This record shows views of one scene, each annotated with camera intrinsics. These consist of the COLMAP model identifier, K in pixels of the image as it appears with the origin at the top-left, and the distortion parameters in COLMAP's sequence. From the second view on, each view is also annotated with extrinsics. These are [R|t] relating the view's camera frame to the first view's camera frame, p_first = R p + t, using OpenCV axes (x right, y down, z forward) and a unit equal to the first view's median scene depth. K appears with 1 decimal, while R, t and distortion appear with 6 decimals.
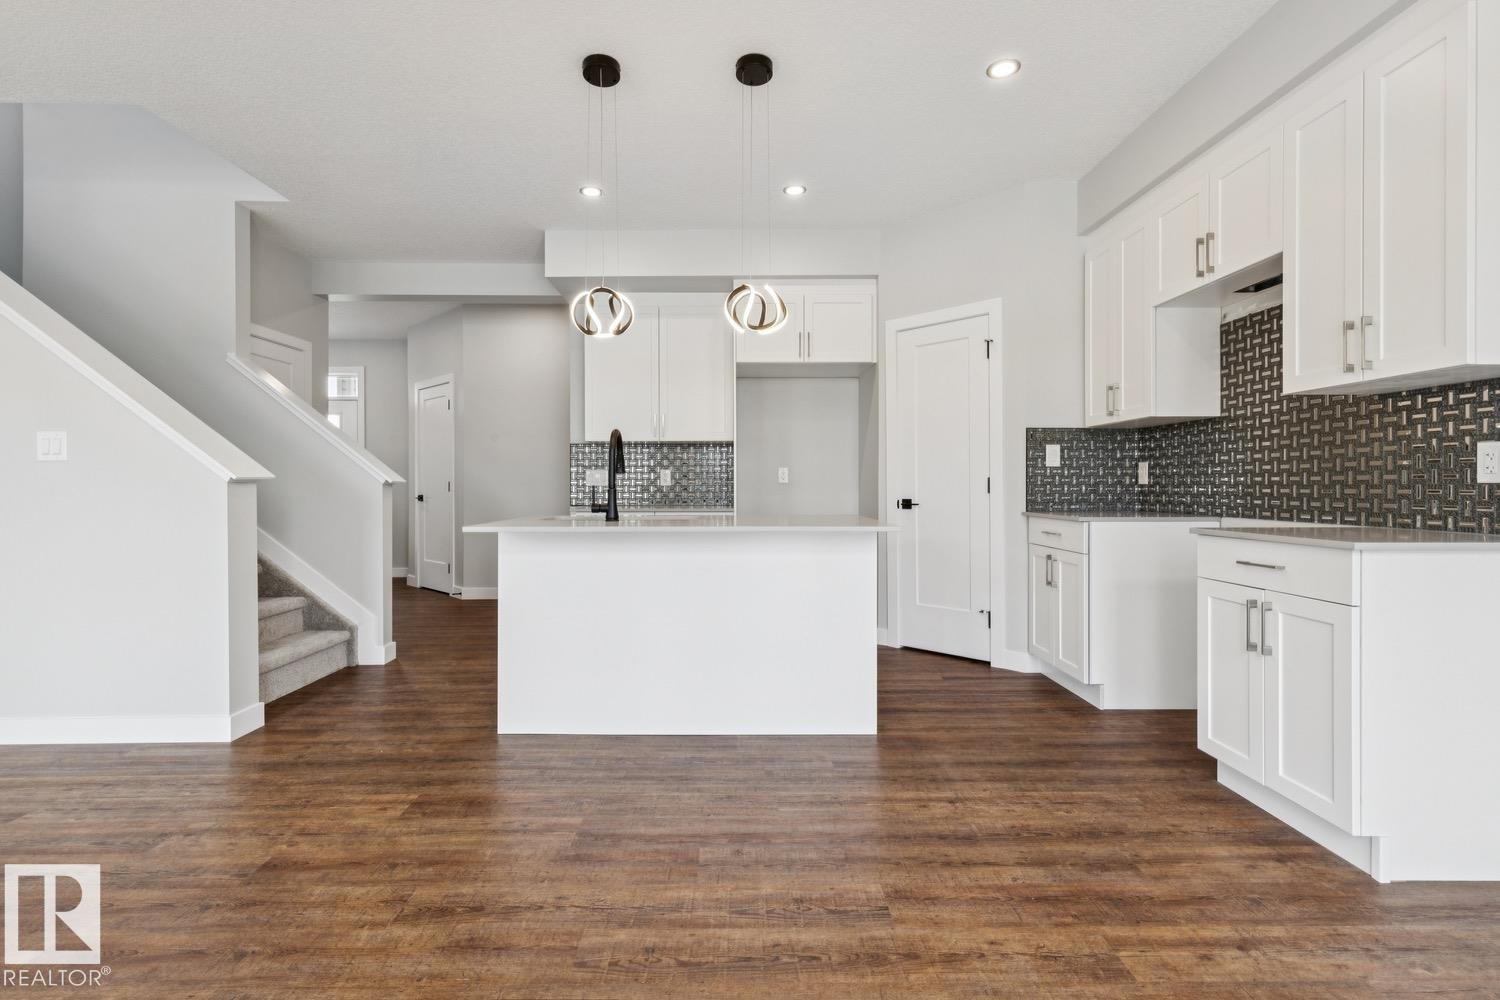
lens RADIAL K [[677.2, 0, 737.6], [0, 677.2, 488.1], [0, 0, 1]] dist [0.007636, -0.001479]
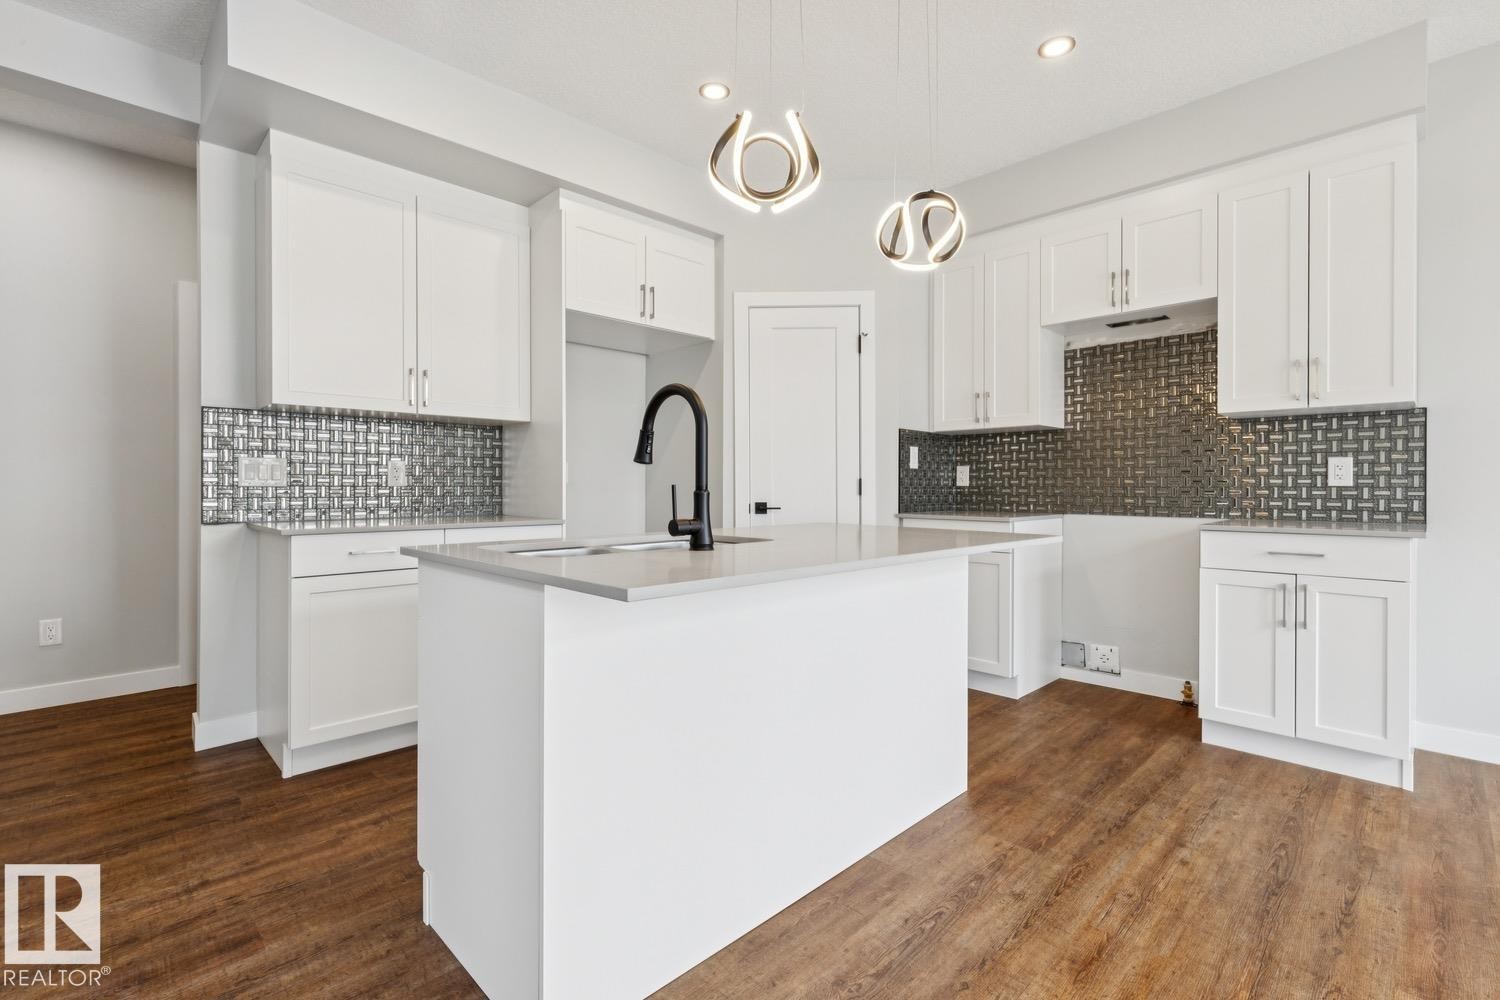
lens RADIAL K [[677.2, 0, 742.6], [0, 677.2, 488.6], [0, 0, 1]] dist [0.007636, -0.001479]
pose [[0.721508, 0.000800, 0.692406, -0.422986], [0.000679, 0.999998, -0.001862, -0.000083], [-0.692406, 0.001813, 0.721506, 0.451239]]
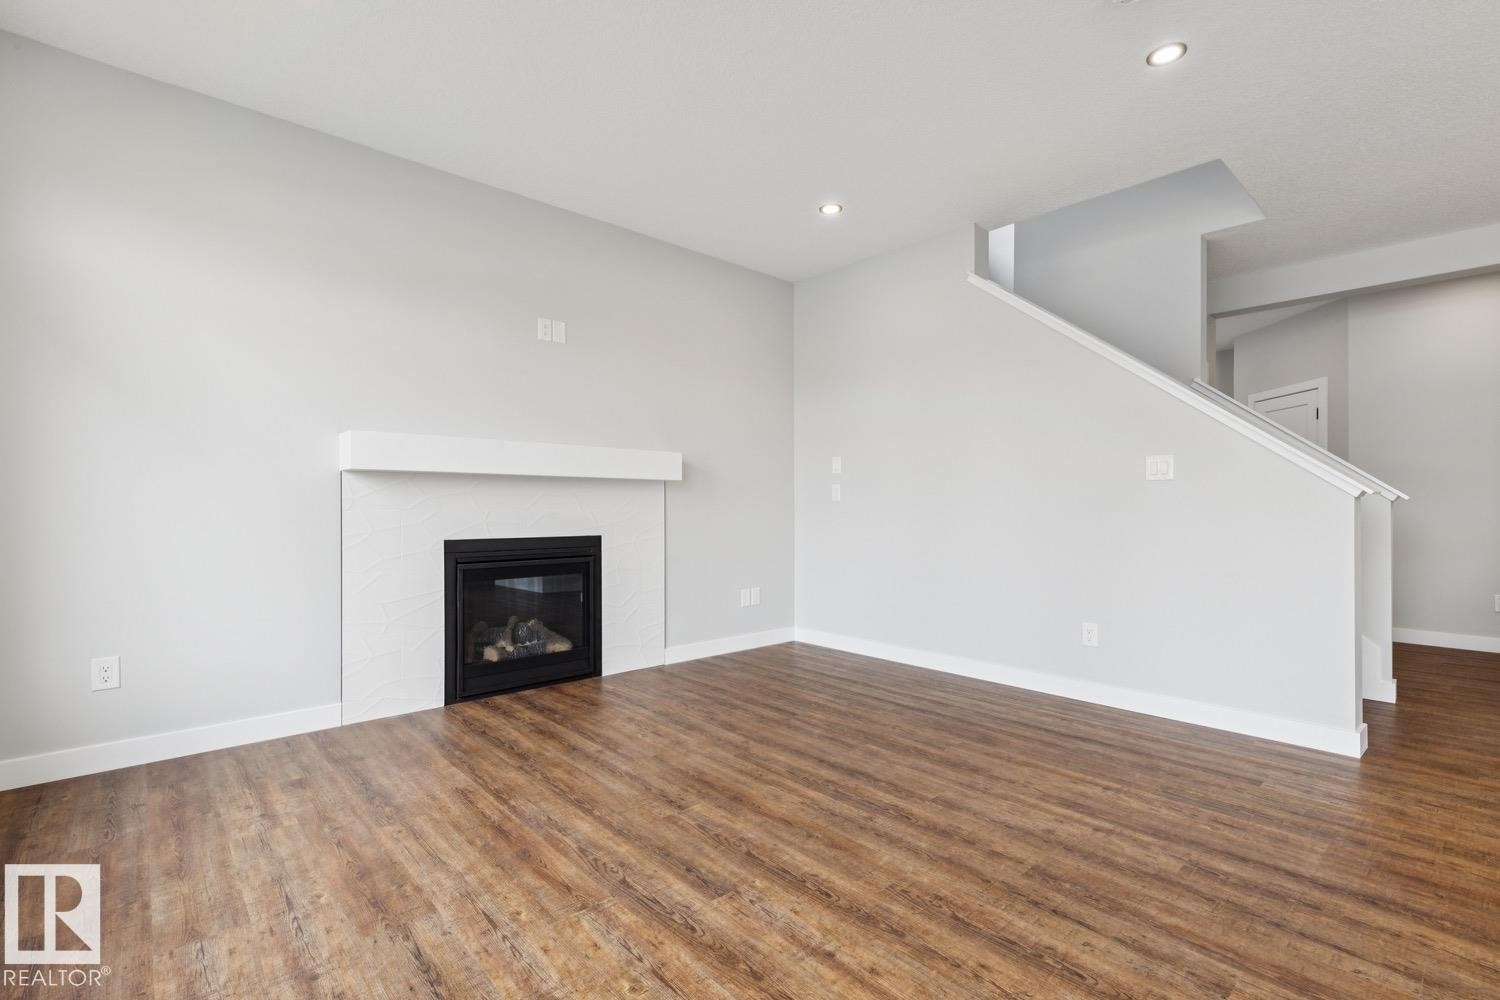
lens RADIAL K [[671.4, 0, 746.8], [0, 671.4, 511.9], [0, 0, 1]] dist [0.007661, -0.000431]
pose [[0.667543, 0.010555, -0.744496, -0.452260], [-0.008165, 0.999943, 0.006856, 0.009916], [0.744526, 0.001502, 0.667592, -0.244241]]
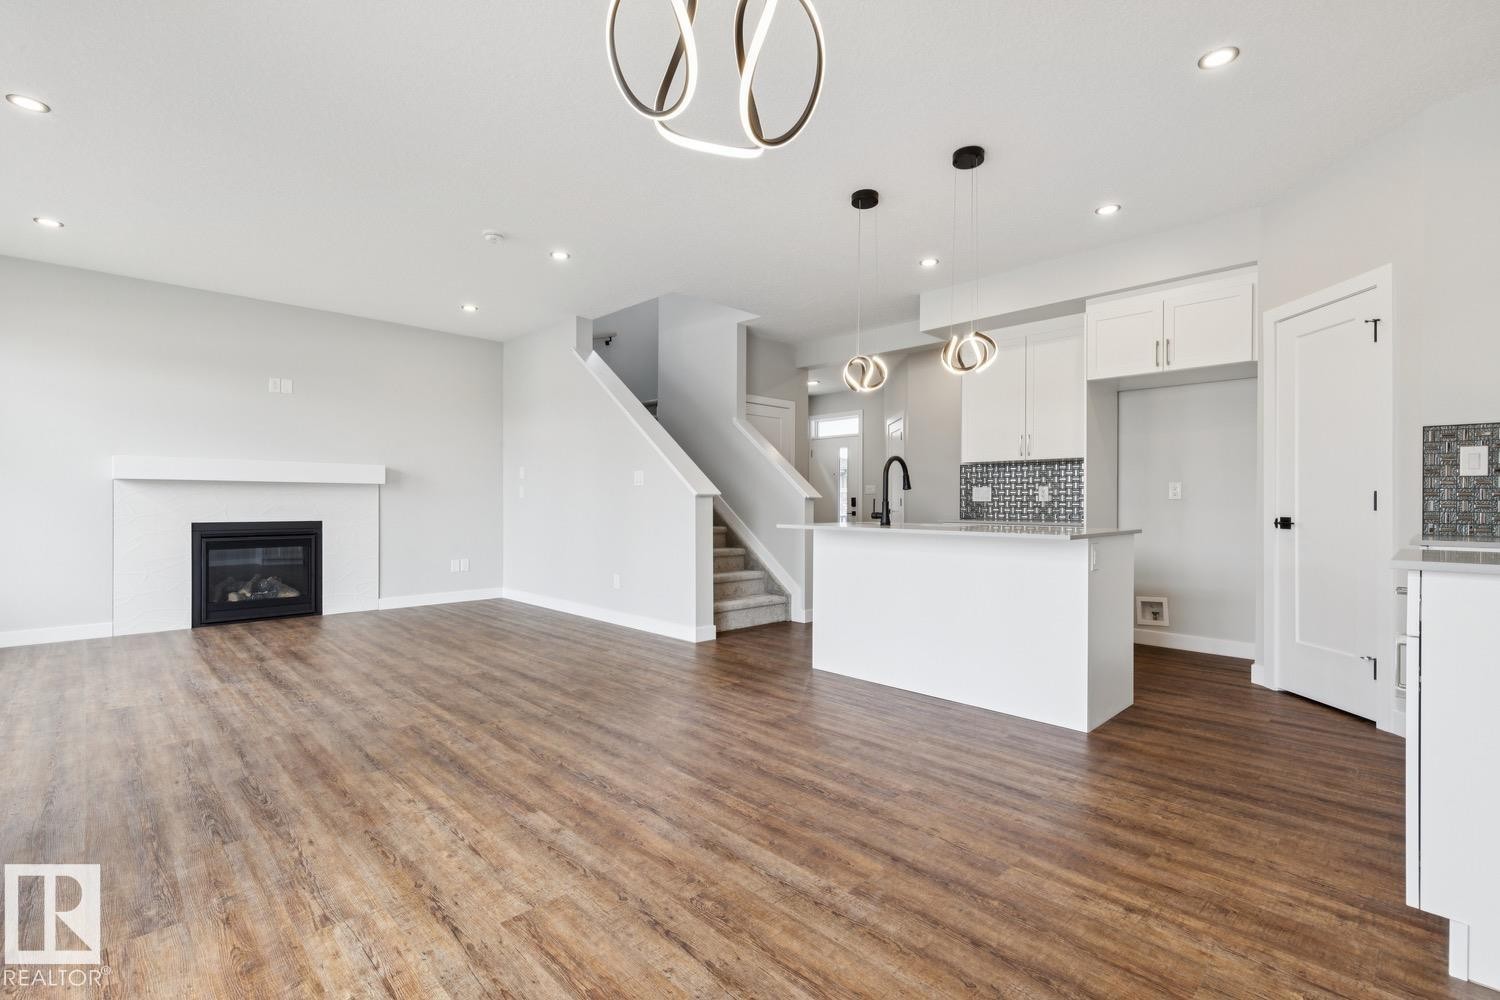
lens RADIAL K [[671.4, 0, 747.1], [0, 671.4, 502.3], [0, 0, 1]] dist [0.007661, -0.000431]
pose [[0.695199, 0.004398, -0.718804, 0.448687], [-0.009964, 0.999944, -0.003519, 0.008384], [0.718749, 0.009609, 0.695204, -0.090256]]
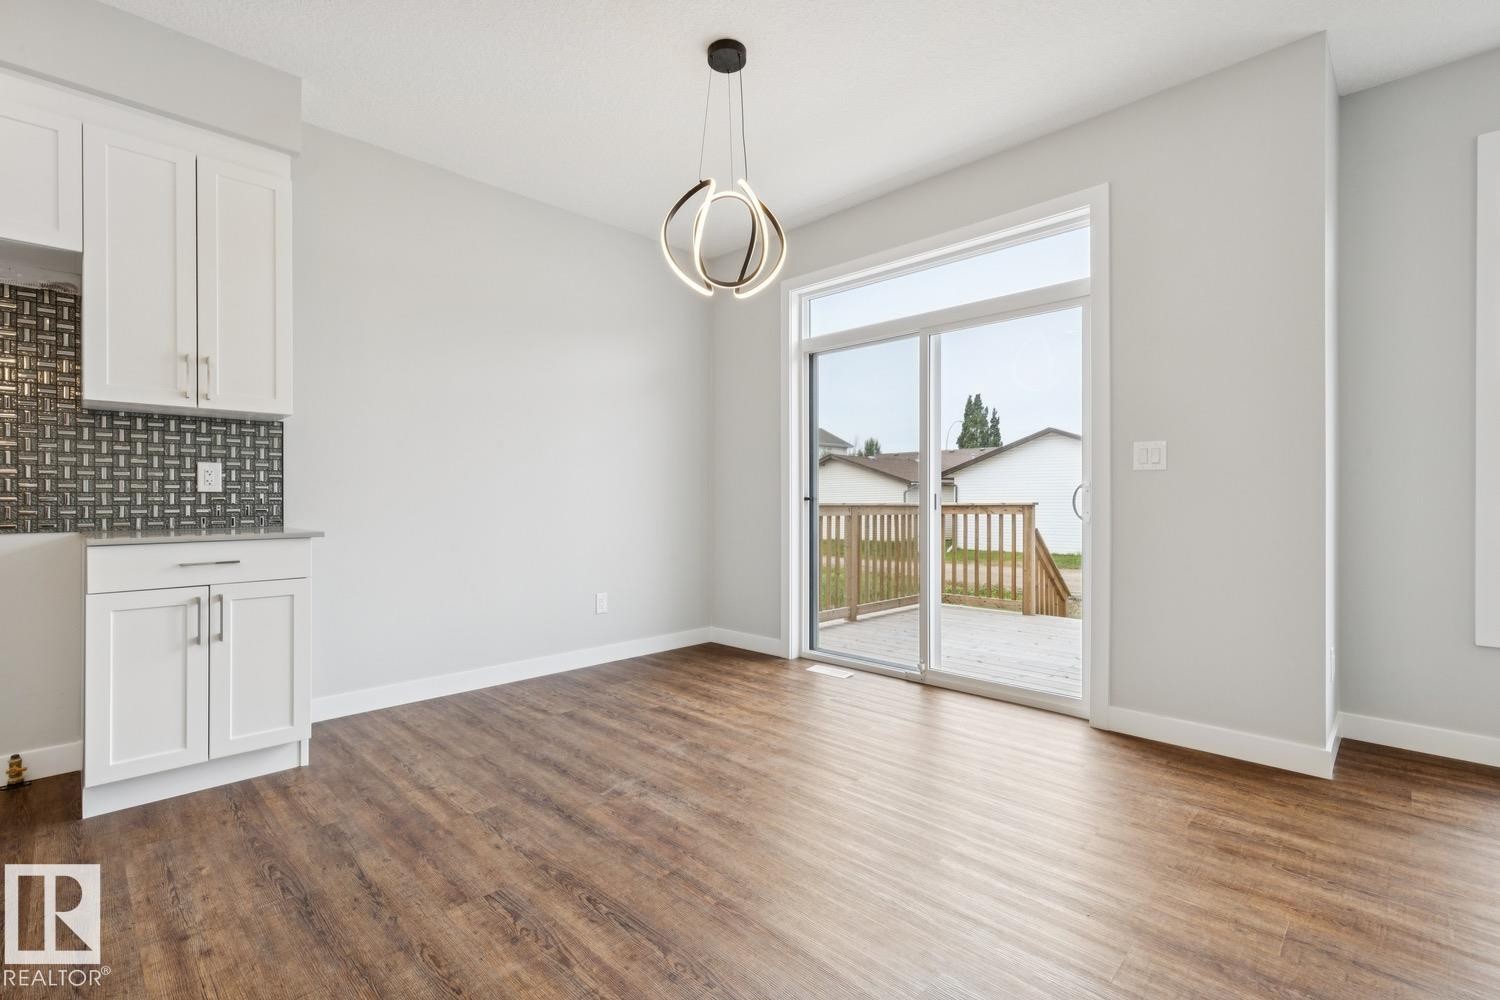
lens RADIAL K [[671.4, 0, 745.4], [0, 671.4, 500.9], [0, 0, 1]] dist [0.007661, -0.000431]
pose [[-0.703252, 0.001252, 0.710940, -0.352024], [0.006574, 0.999967, 0.004742, 0.006494], [-0.710911, 0.008008, -0.703237, 0.641966]]
